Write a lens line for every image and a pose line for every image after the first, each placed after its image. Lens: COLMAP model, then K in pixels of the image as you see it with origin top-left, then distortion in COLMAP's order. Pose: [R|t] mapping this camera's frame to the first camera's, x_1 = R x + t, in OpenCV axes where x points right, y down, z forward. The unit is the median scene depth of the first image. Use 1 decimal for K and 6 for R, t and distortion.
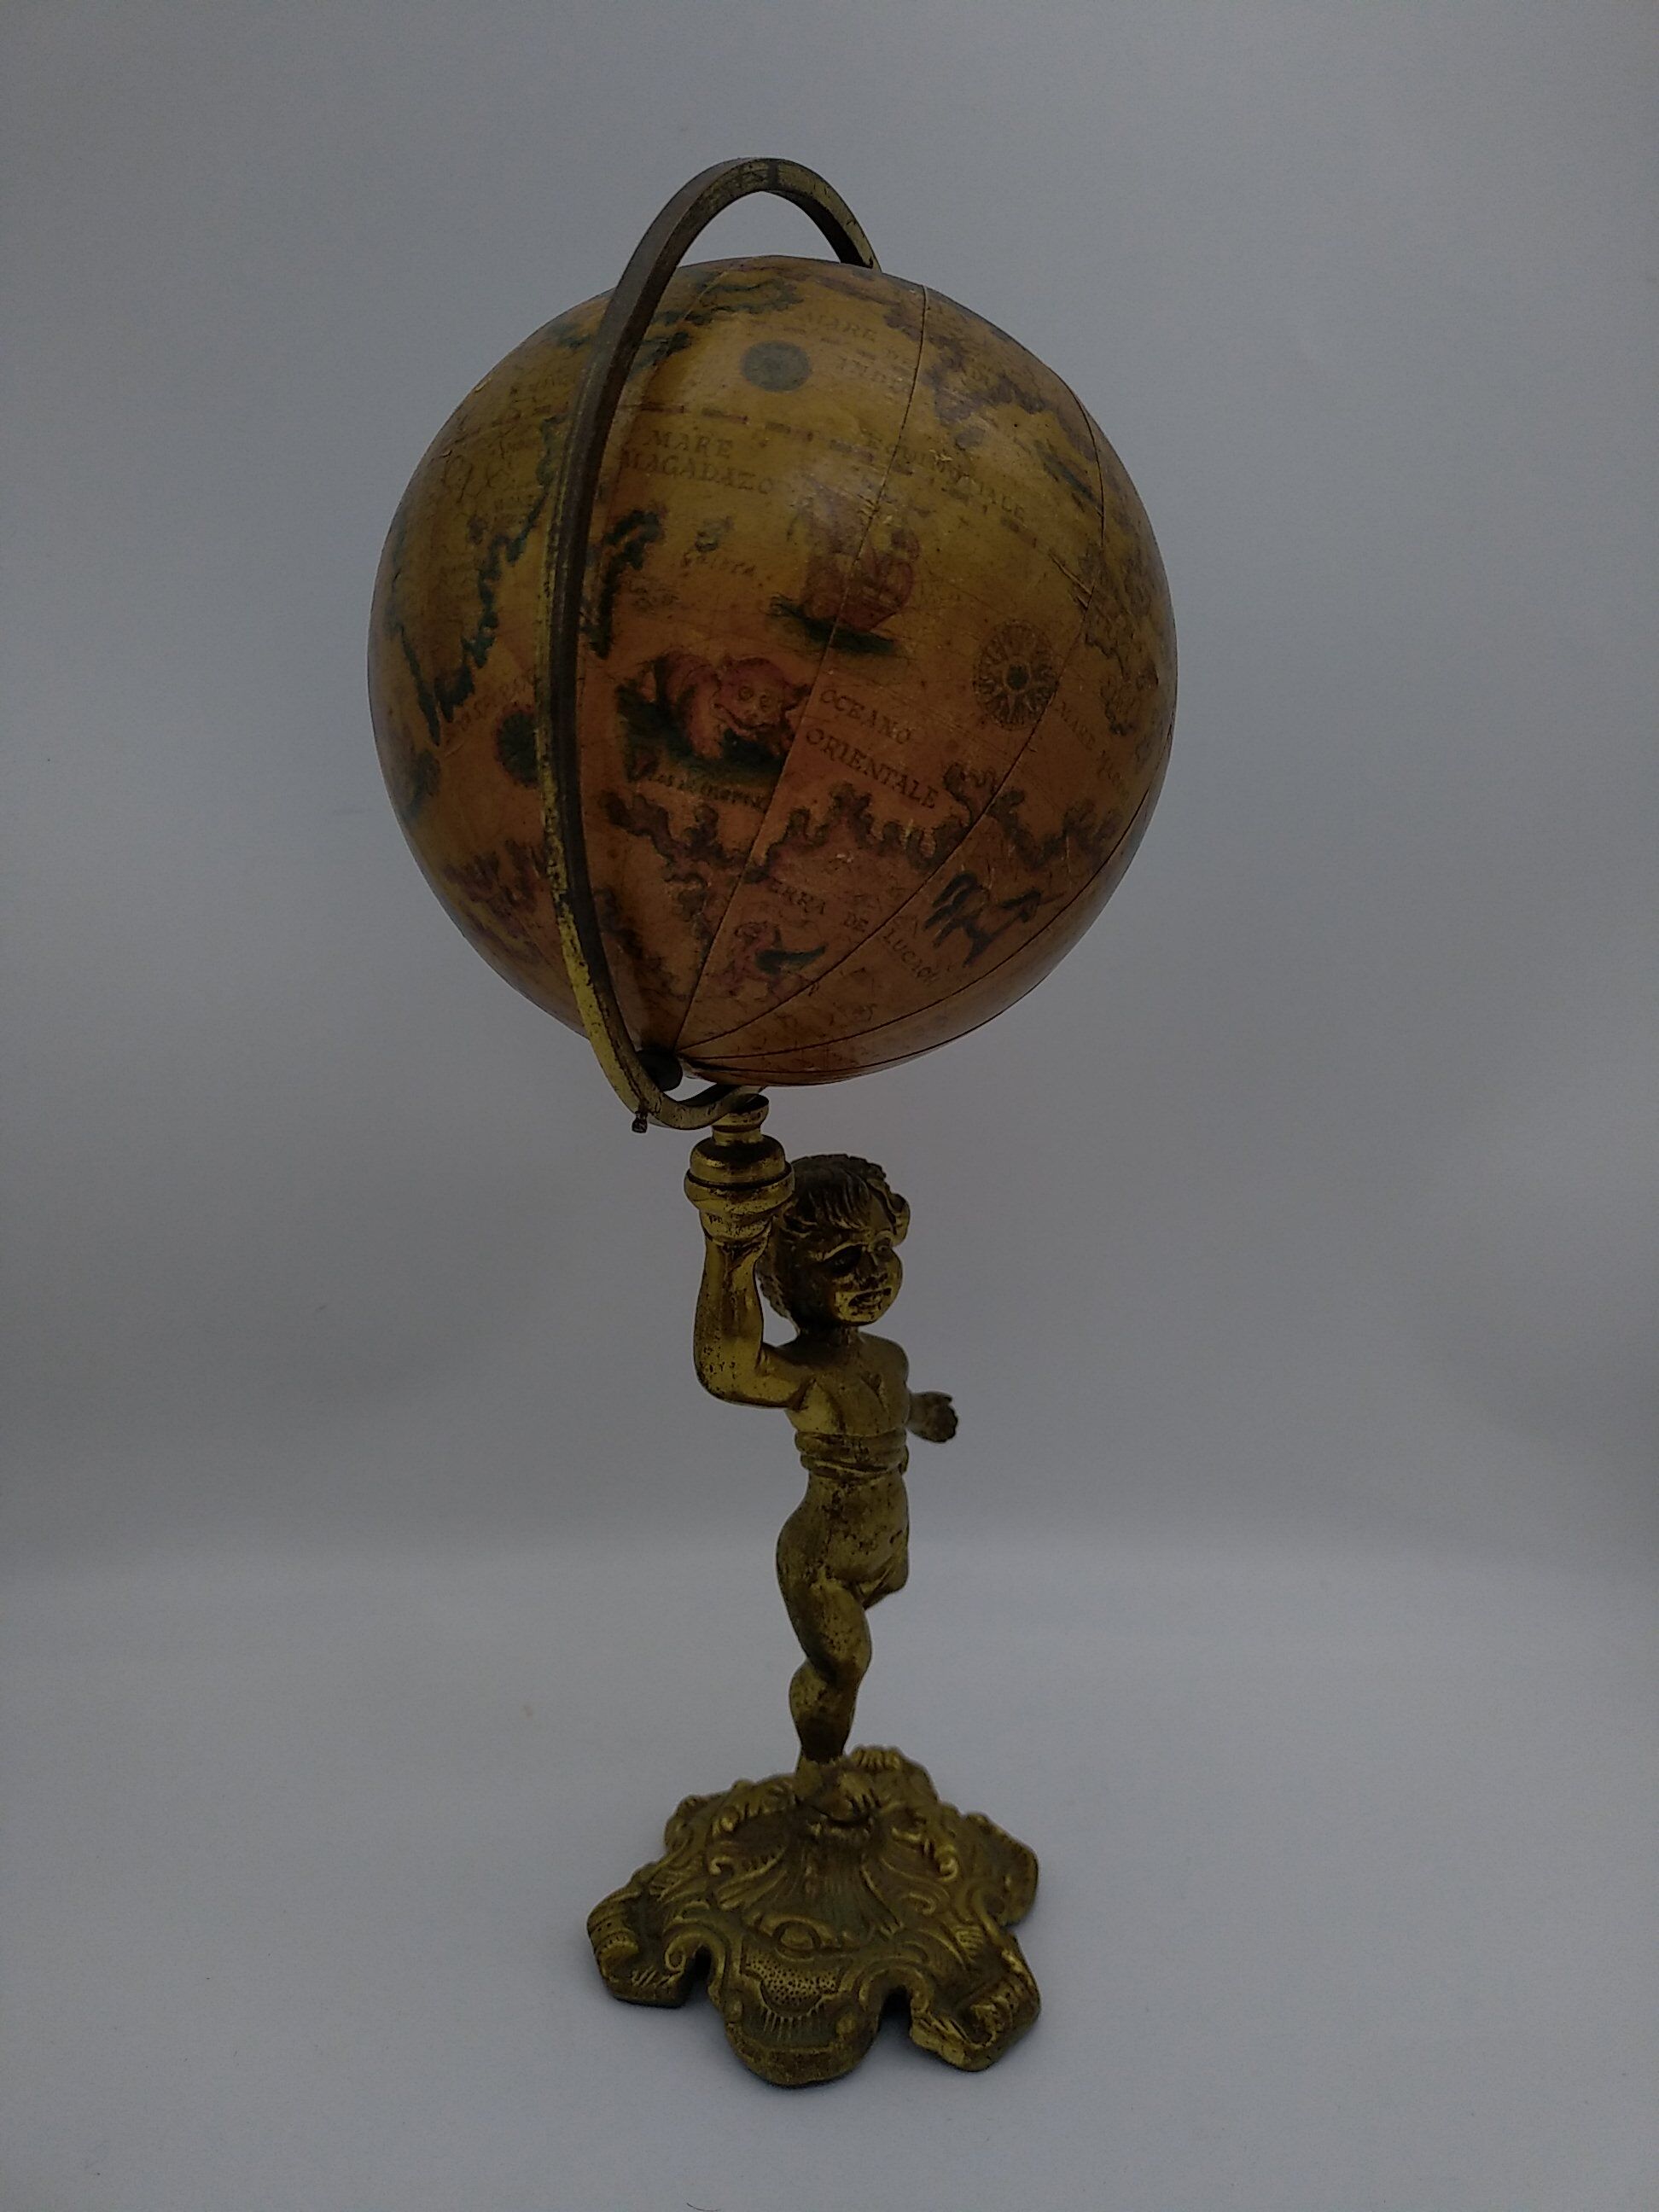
lens RADIAL K [[1697.5, 0, 918.9], [0, 1697.5, 1108.1], [0, 0, 1]] dist [0.049237, -0.200038]
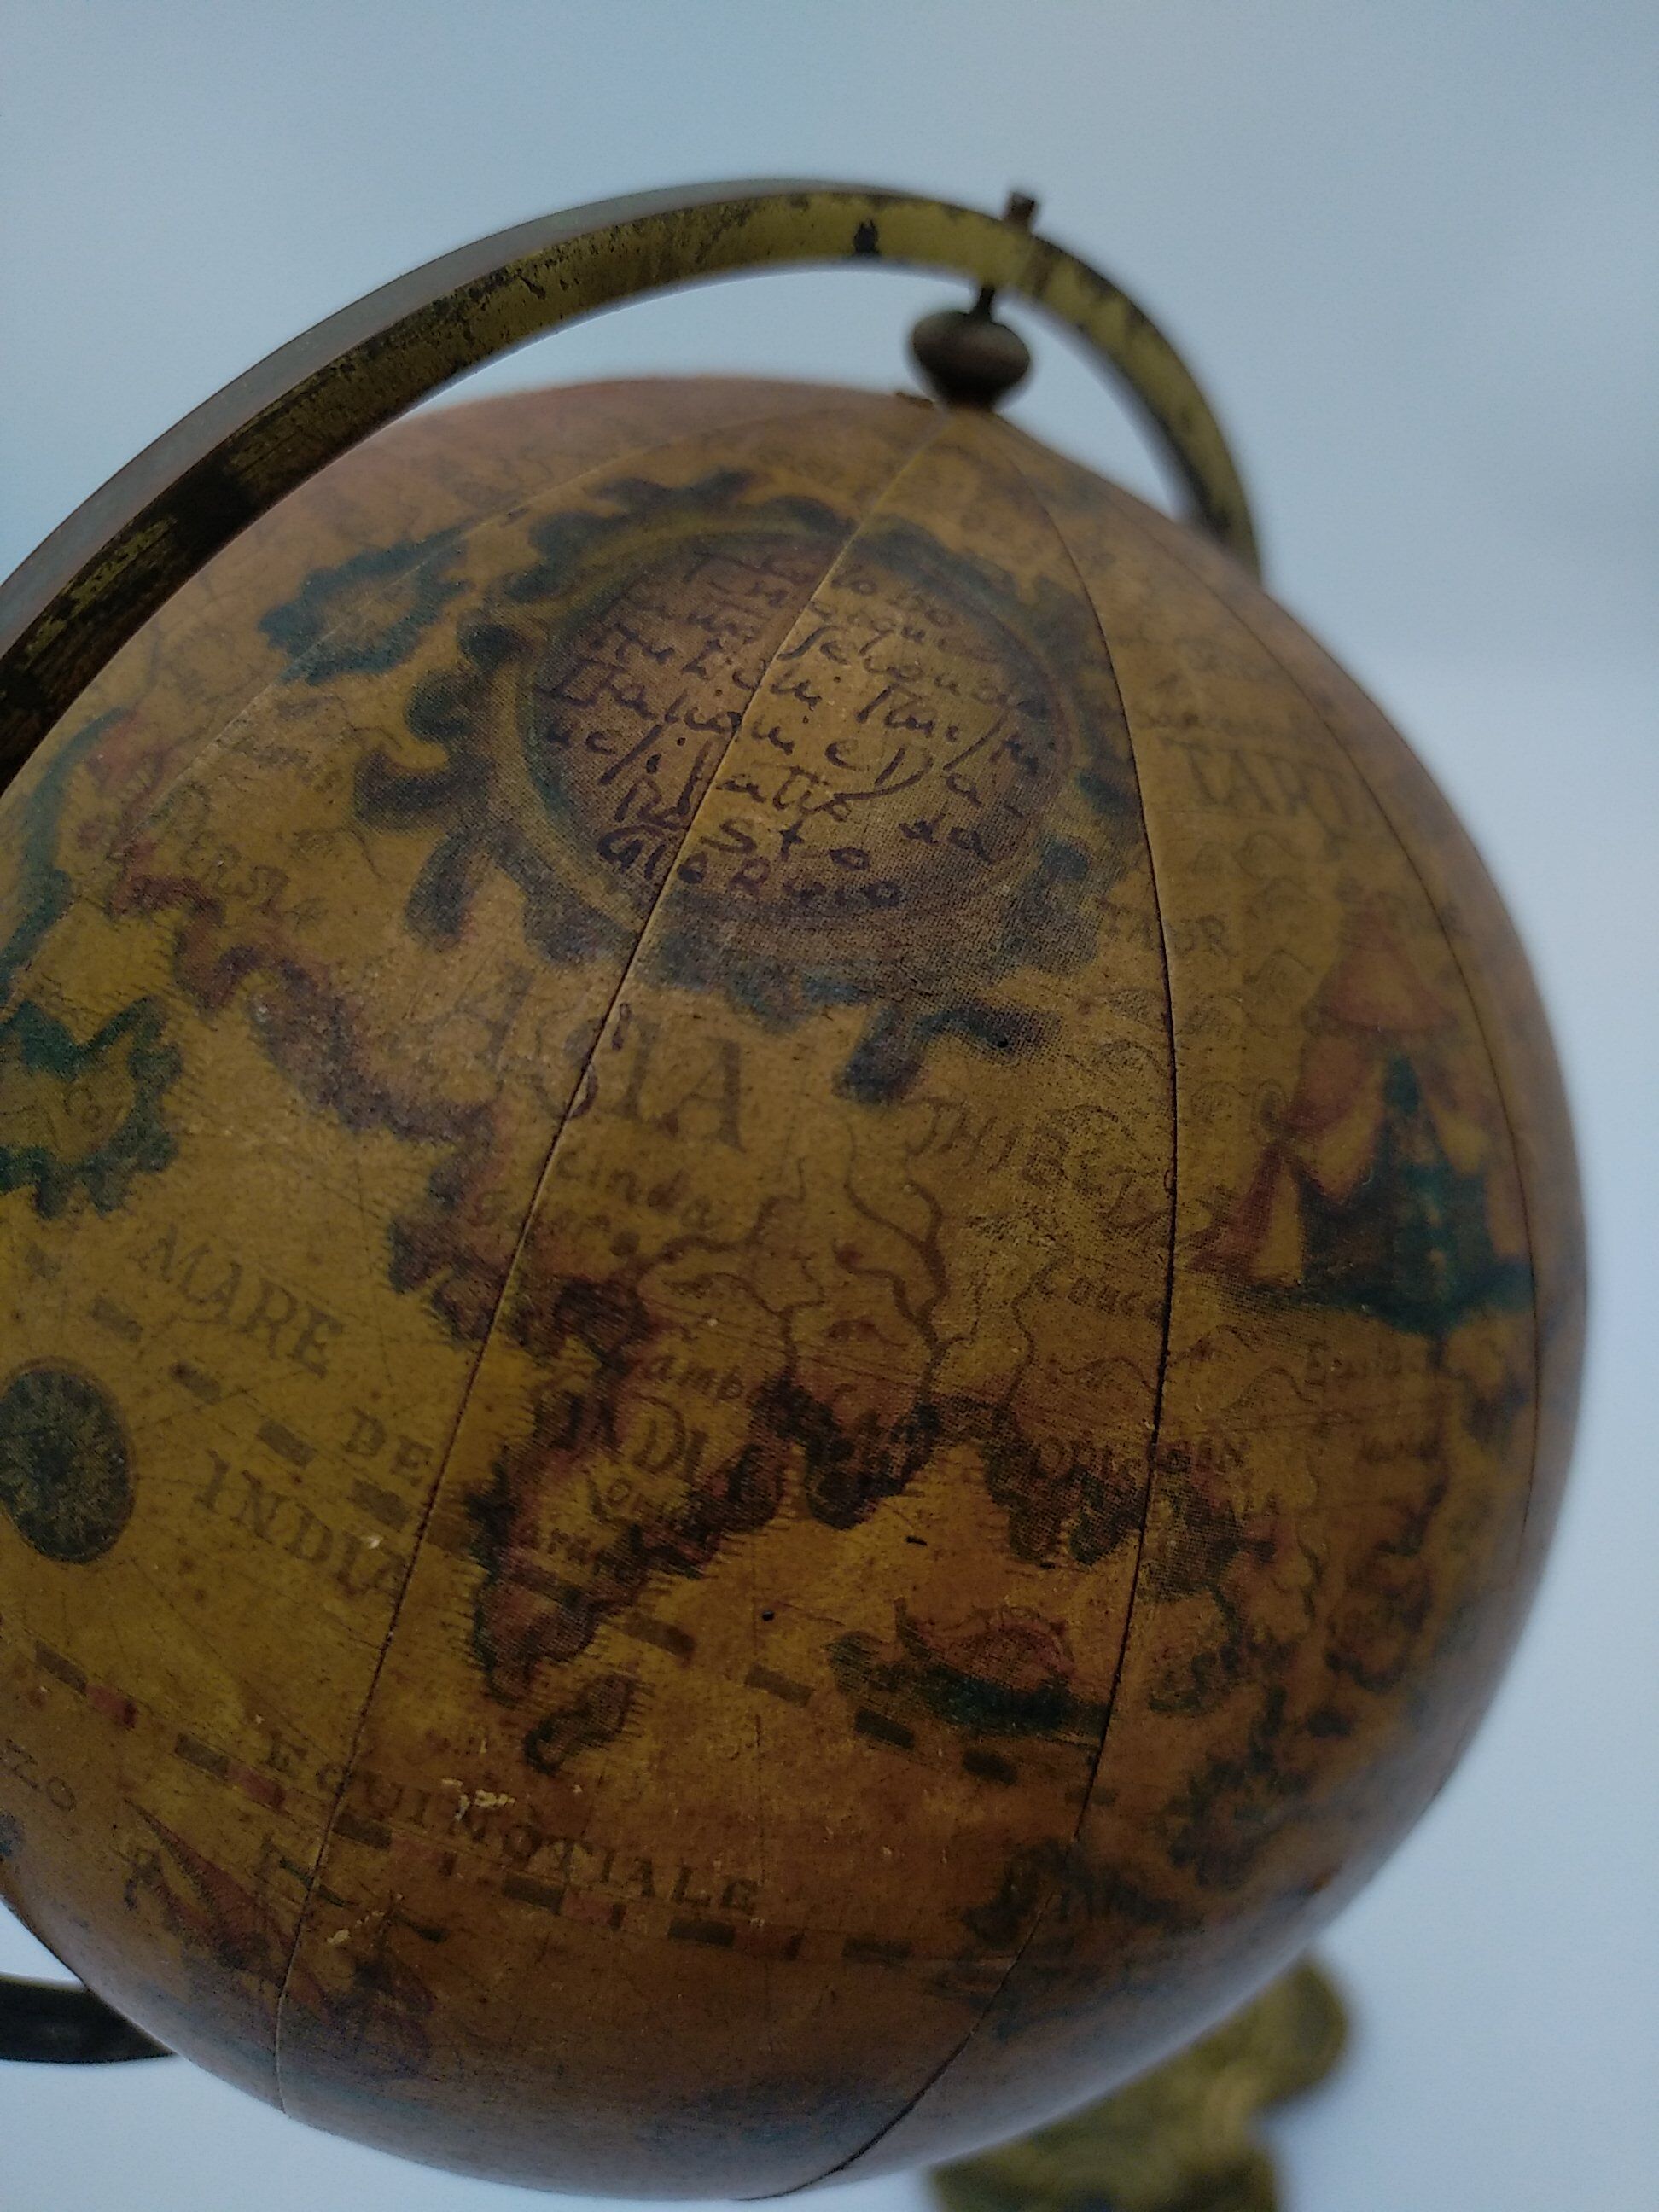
lens RADIAL K [[1738.7, 0, 829.5], [0, 1738.7, 1106.0], [0, 0, 1]] dist [0.104551, -0.366569]
pose [[0.877015, 0.215994, -0.429175, 0.188806], [0.041249, 0.856107, 0.515150, -0.657977], [0.478689, -0.469498, 0.741909, 0.816406]]
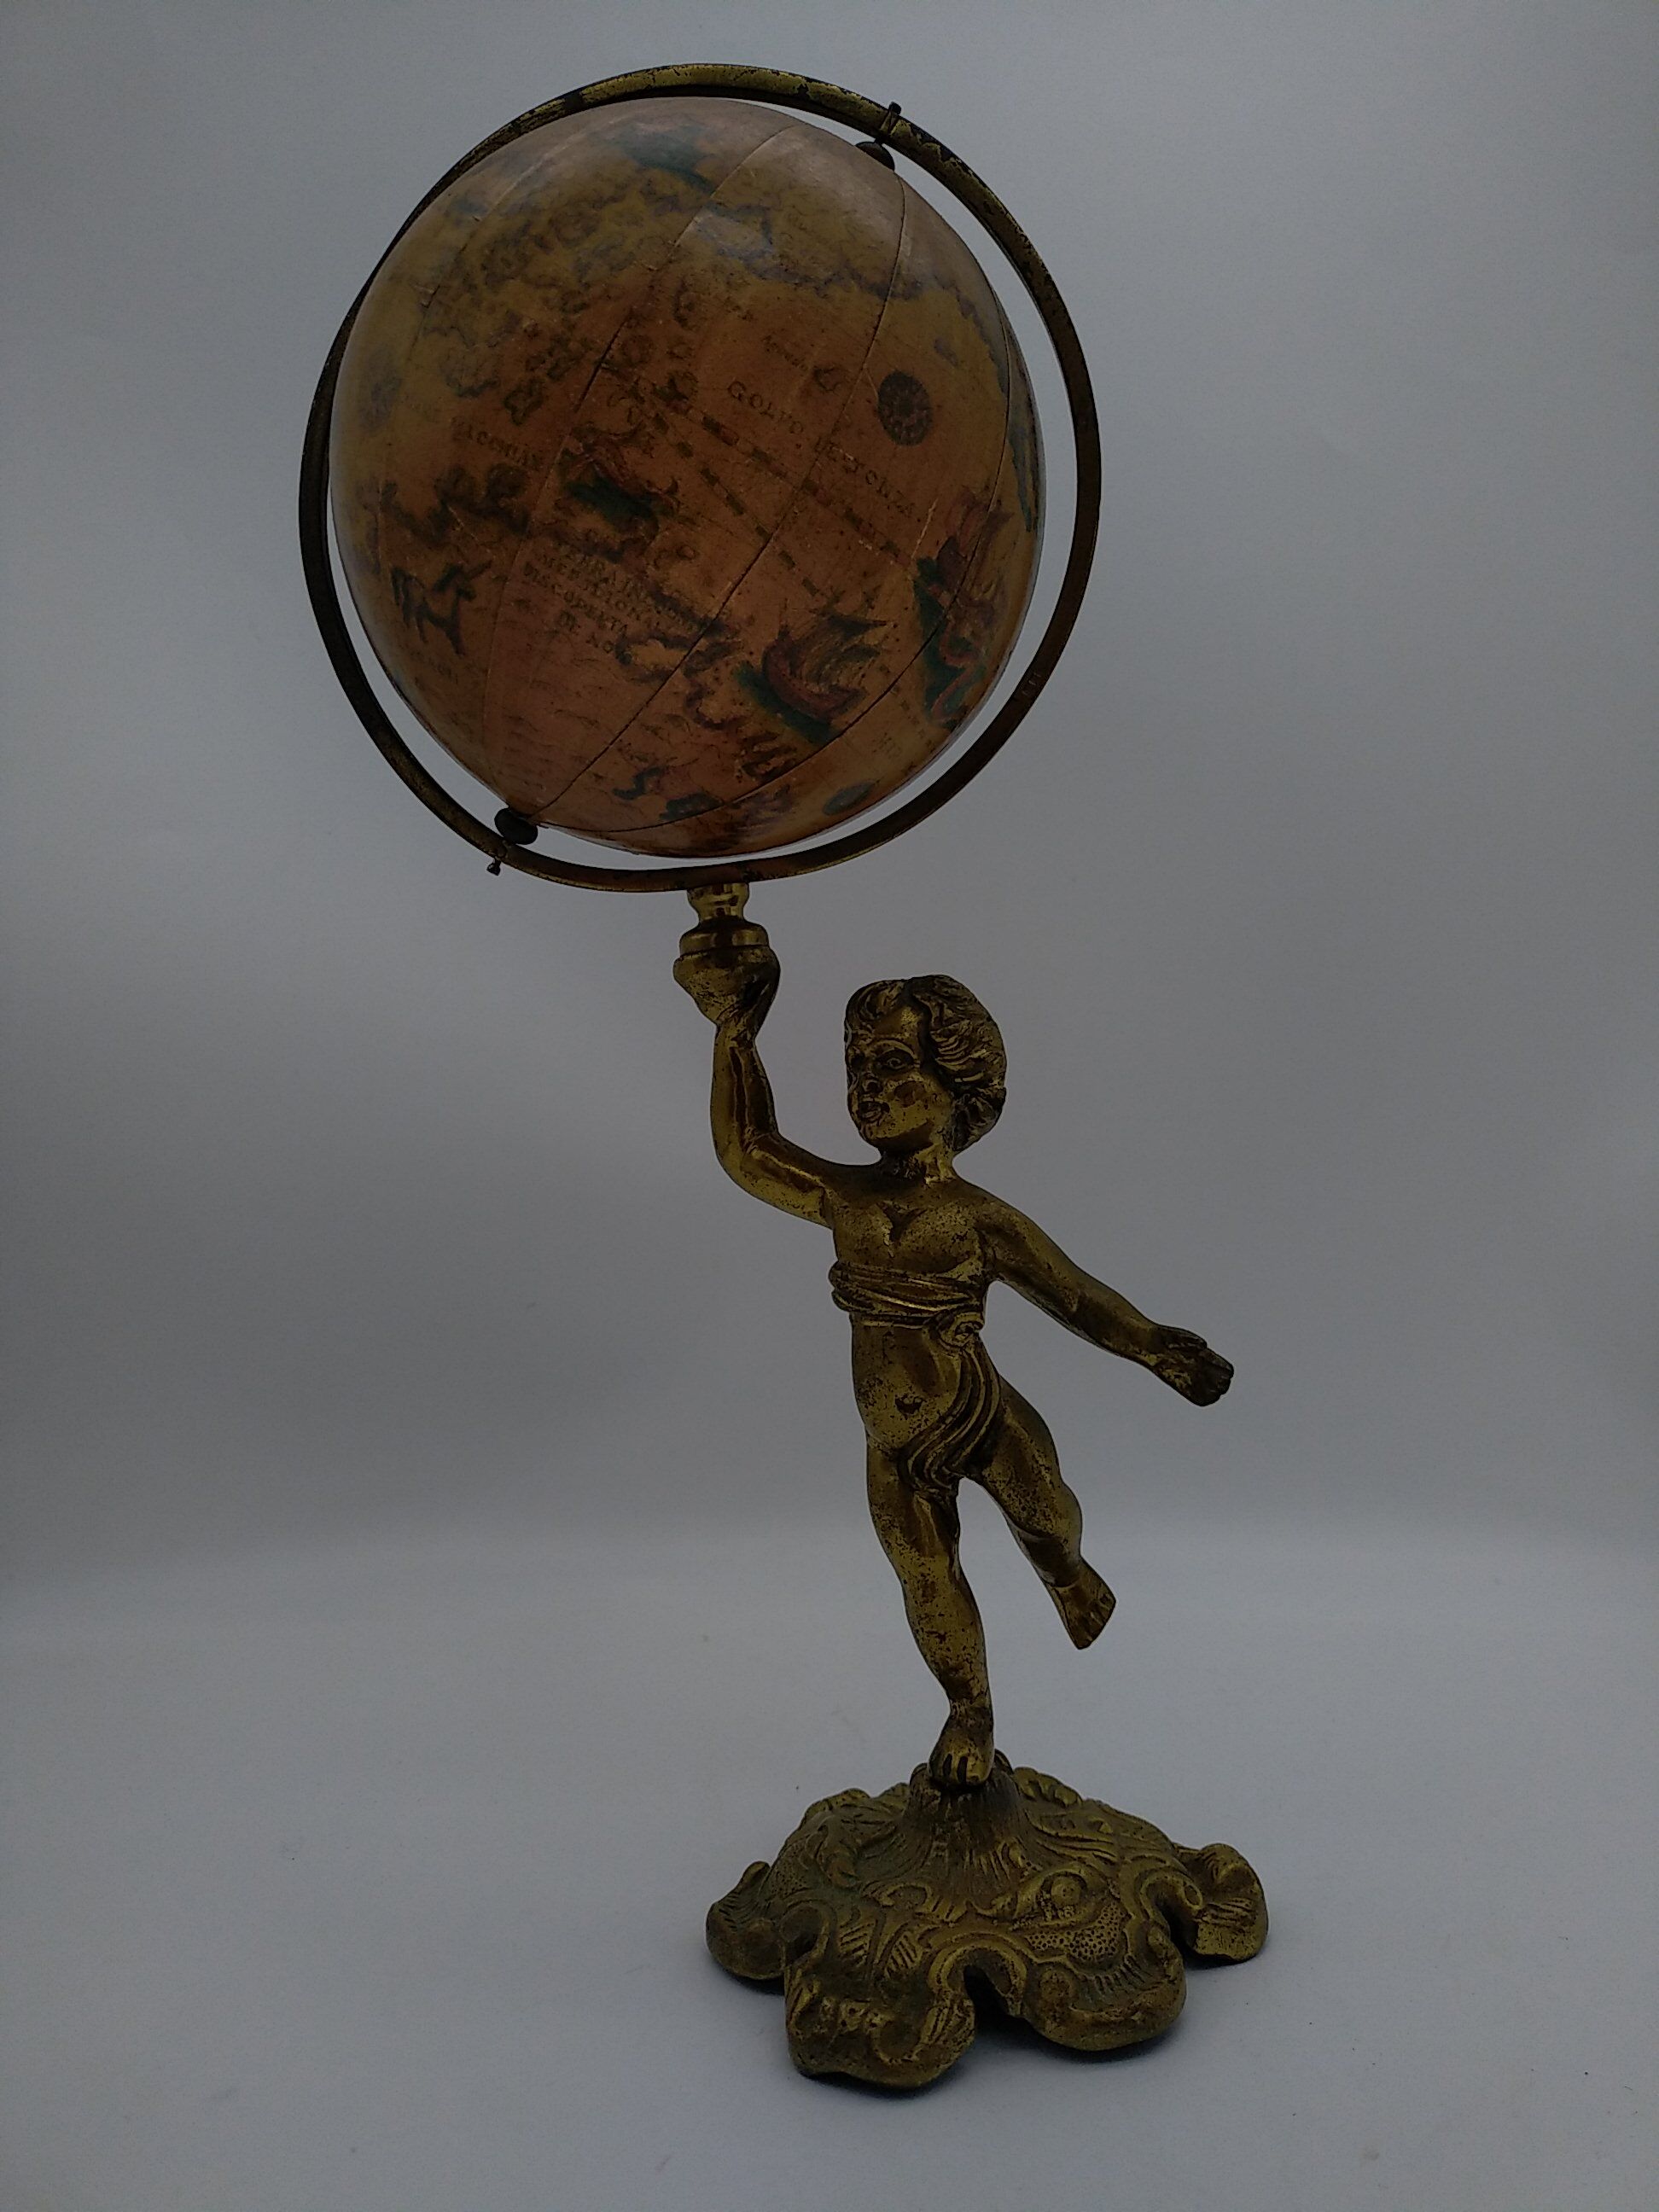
lens RADIAL K [[1697.5, 0, 918.9], [0, 1697.5, 1108.1], [0, 0, 1]] dist [0.049237, -0.200038]
pose [[0.202601, -0.057553, -0.977569, 1.250325], [-0.183987, 0.978256, -0.095724, 0.276255], [0.961822, 0.199254, 0.187606, 1.233286]]
